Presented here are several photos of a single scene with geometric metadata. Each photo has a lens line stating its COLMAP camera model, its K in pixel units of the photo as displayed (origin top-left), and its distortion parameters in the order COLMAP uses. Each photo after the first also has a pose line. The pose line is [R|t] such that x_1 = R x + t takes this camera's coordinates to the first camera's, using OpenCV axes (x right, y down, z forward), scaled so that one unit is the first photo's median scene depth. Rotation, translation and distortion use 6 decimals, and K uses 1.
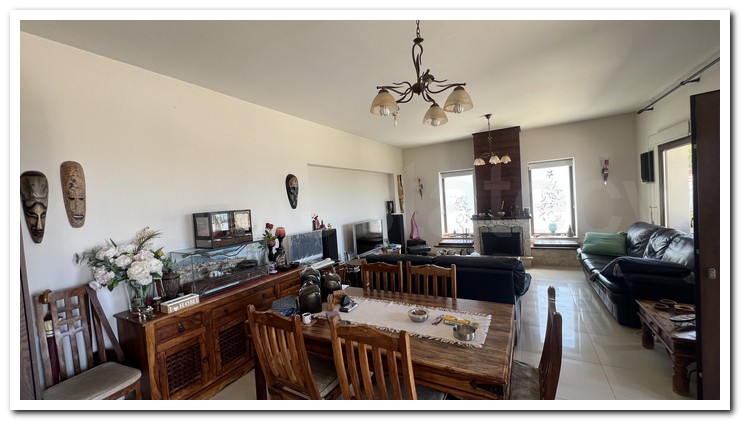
lens RADIAL K [[280.3, 0, 368.4], [0, 280.3, 210.4], [0, 0, 1]] dist [-0.002285, -0.000106]
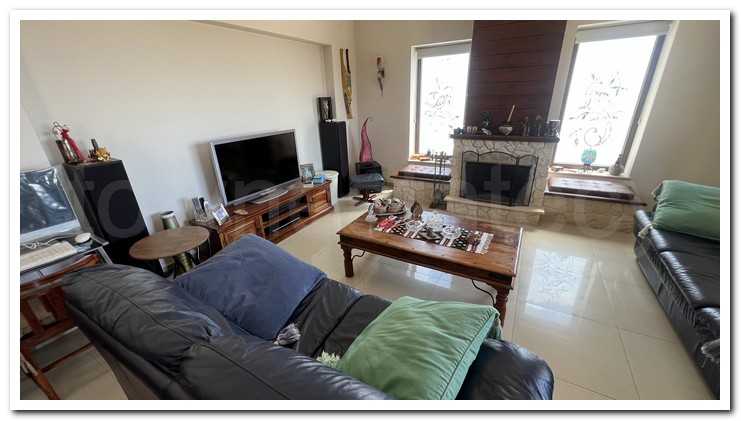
lens RADIAL K [[280.3, 0, 368.4], [0, 280.3, 210.4], [0, 0, 1]] dist [-0.002285, -0.000106]
pose [[0.999379, 0.033320, 0.011489, 0.193491], [-0.035238, 0.938019, 0.344787, -0.018820], [0.000711, -0.344977, 0.938611, 0.407096]]
